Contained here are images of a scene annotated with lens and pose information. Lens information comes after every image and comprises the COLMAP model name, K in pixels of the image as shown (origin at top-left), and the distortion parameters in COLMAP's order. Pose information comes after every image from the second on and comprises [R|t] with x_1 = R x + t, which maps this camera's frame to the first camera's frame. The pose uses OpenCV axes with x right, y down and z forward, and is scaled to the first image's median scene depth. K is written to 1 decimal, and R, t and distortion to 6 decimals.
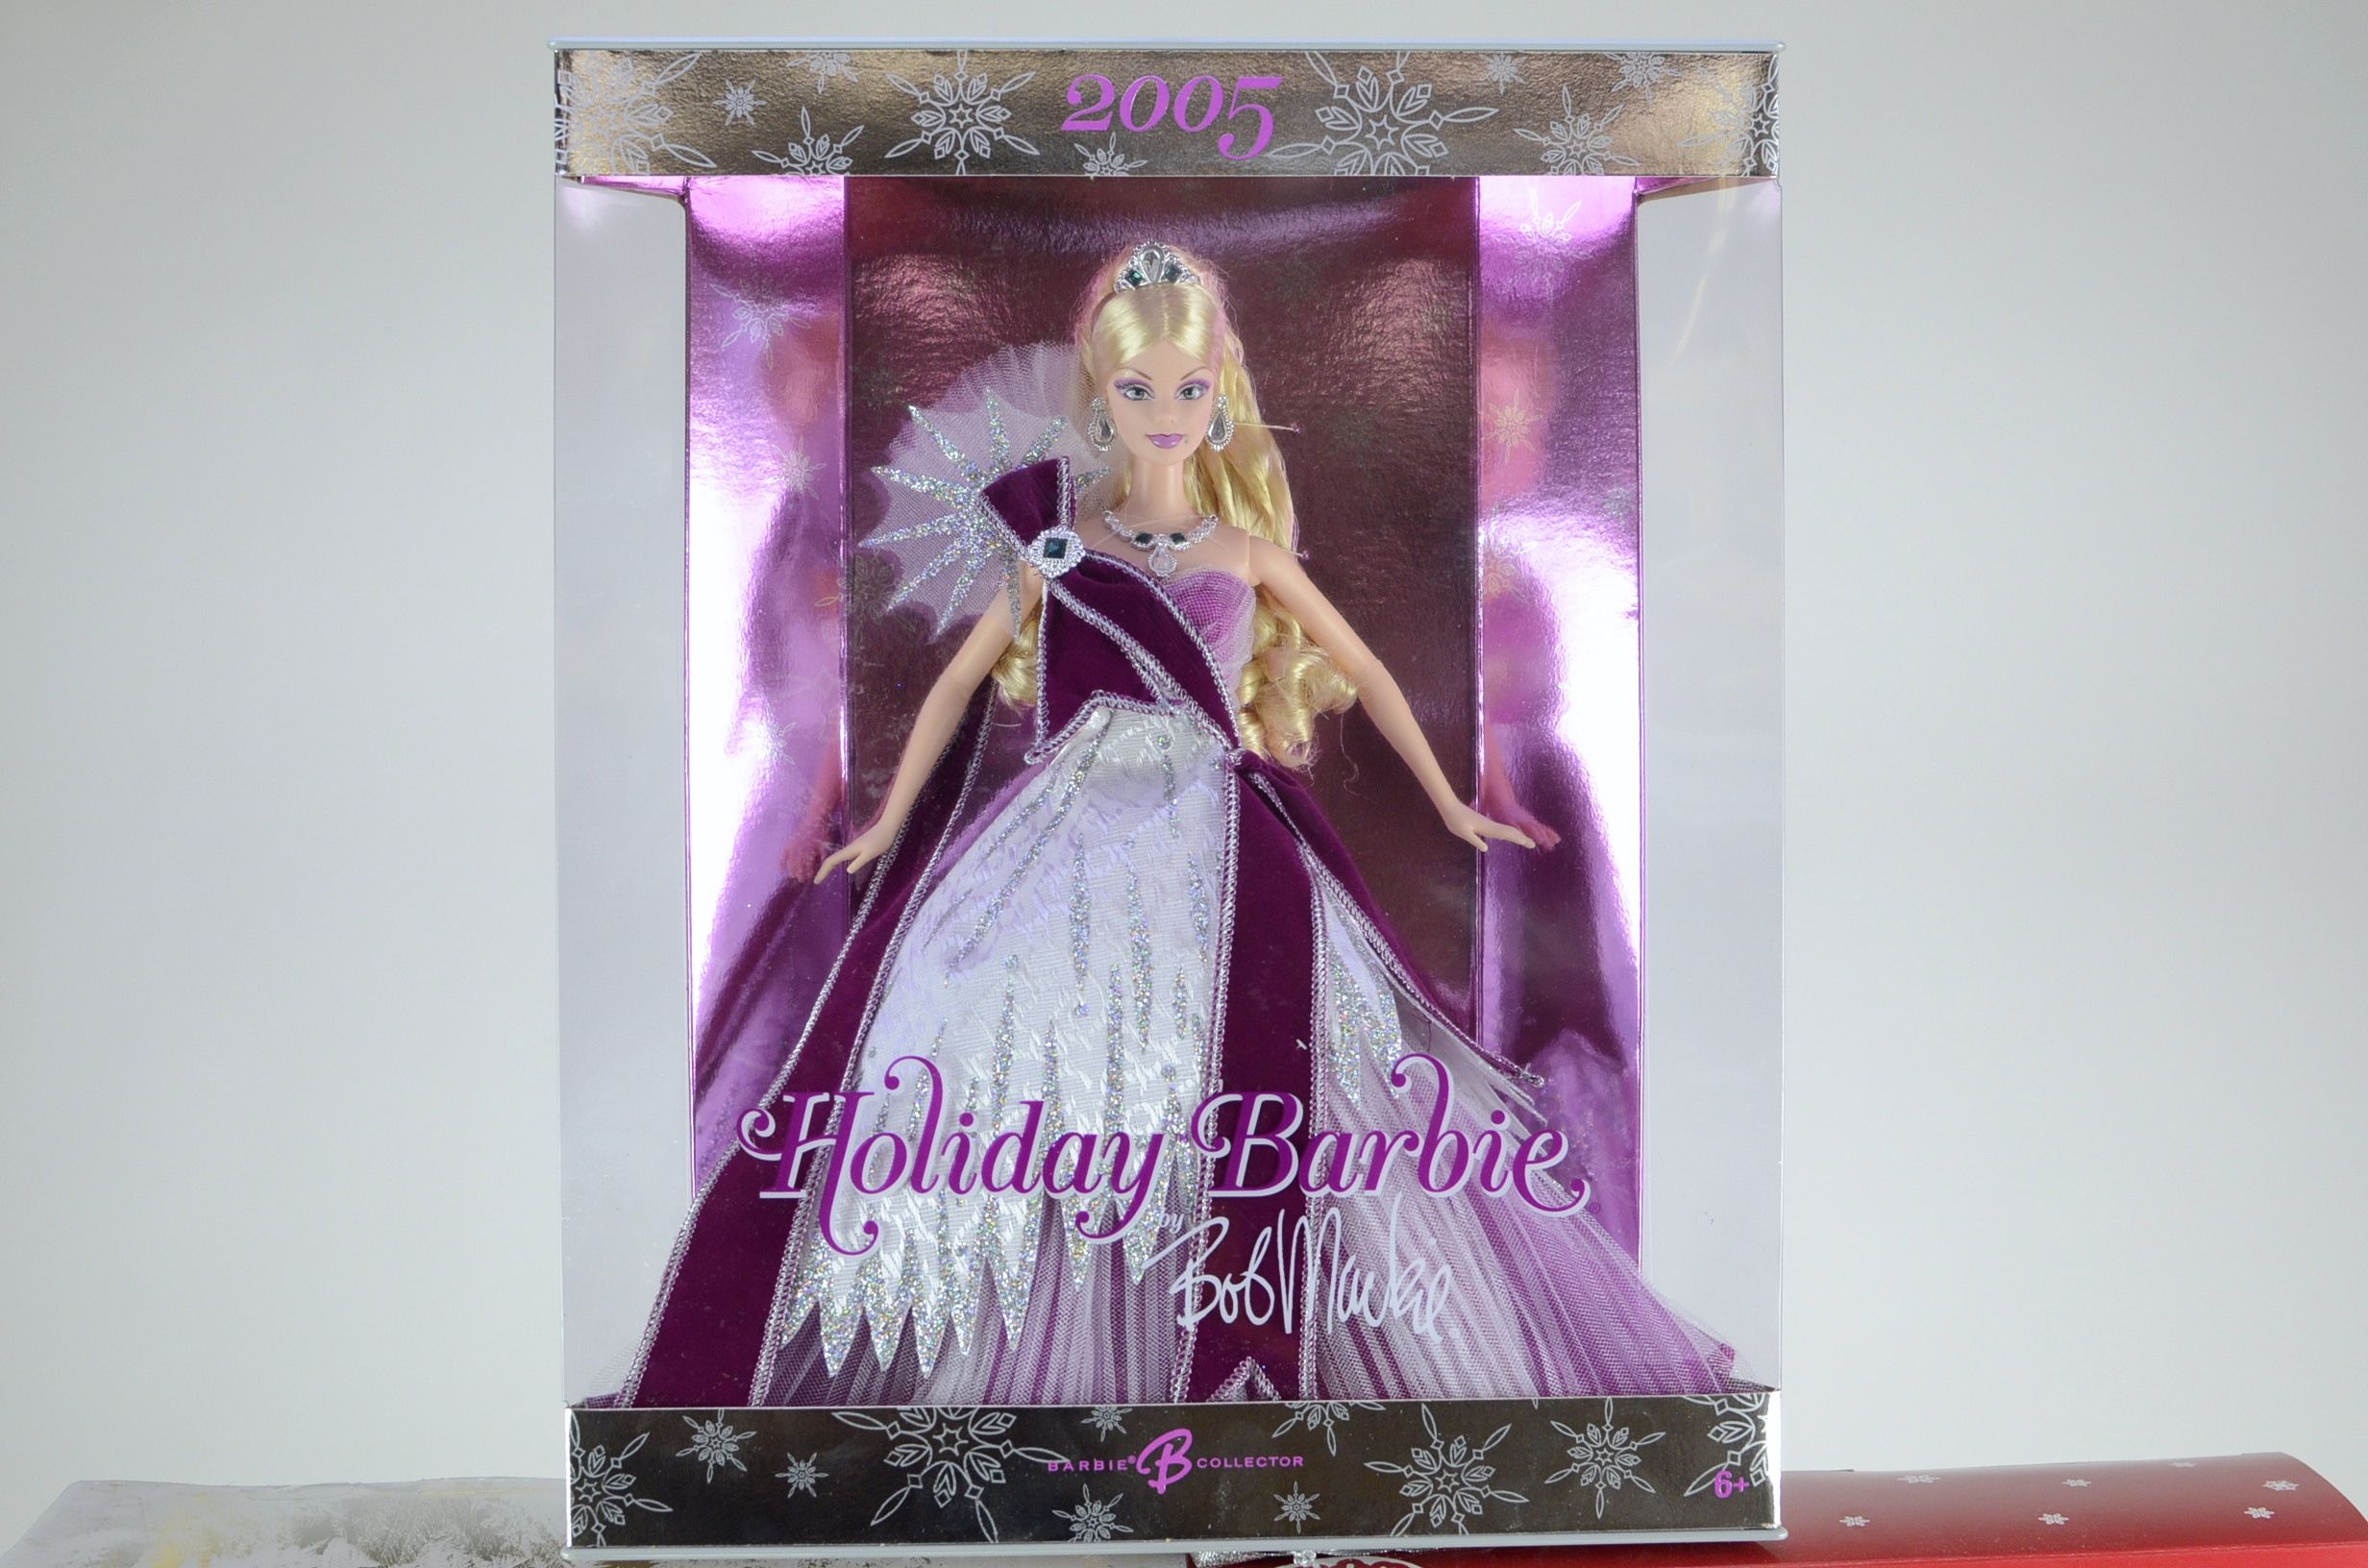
lens RADIAL K [[4358.9, 0, 1184.0], [0, 4358.9, 784.0], [0, 0, 1]] dist [-0.240740, -0.013374]
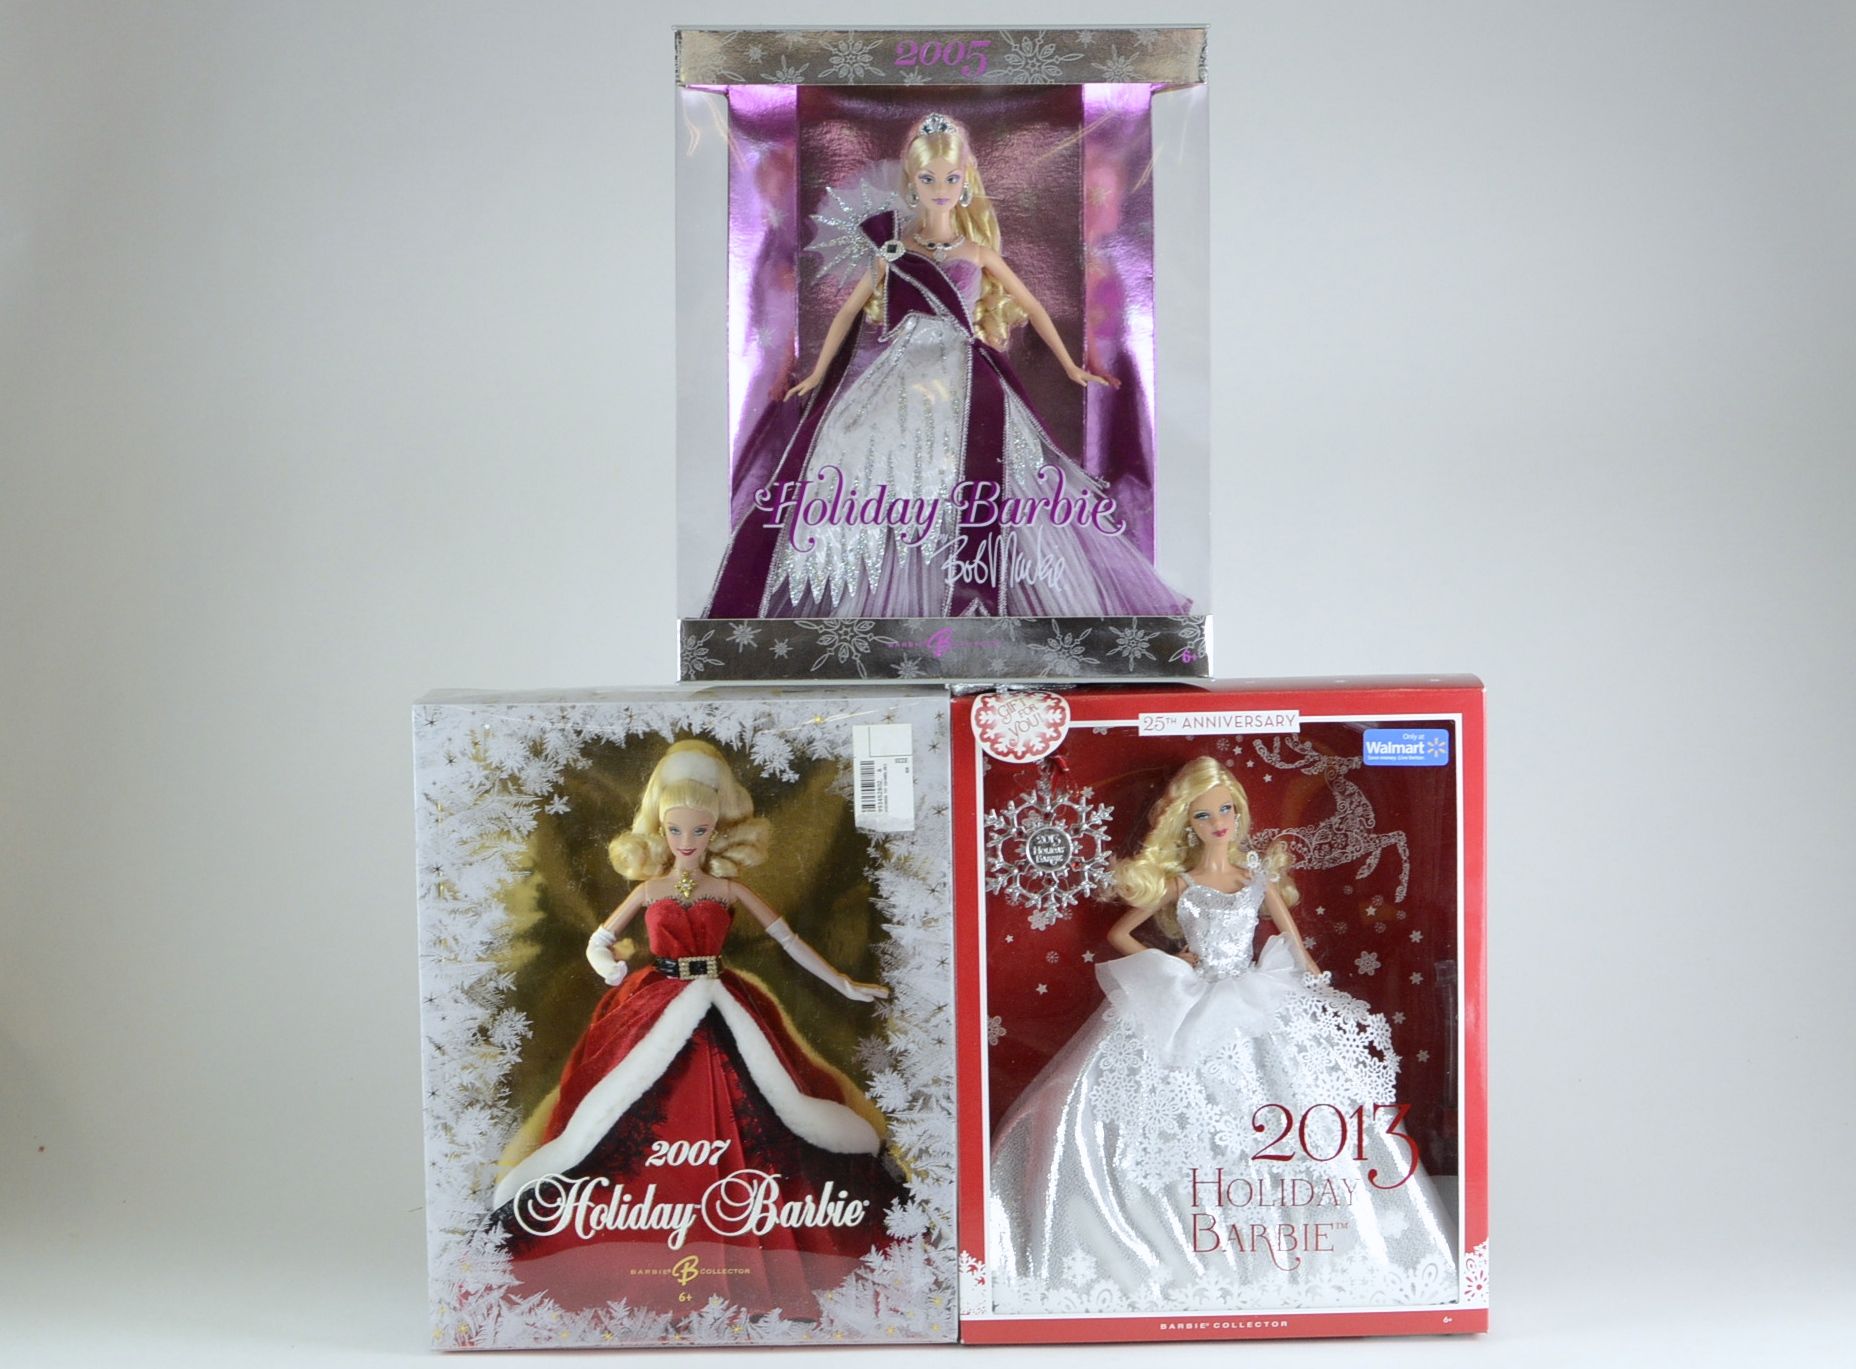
lens RADIAL K [[4517.5, 0, 928.0], [0, 4517.5, 684.5], [0, 0, 1]] dist [-0.265934, 0.581060]
pose [[0.999730, -0.001135, -0.023215, 0.044264], [0.001080, 0.999997, -0.002354, 0.181965], [0.023218, 0.002328, 0.999728, -1.371040]]
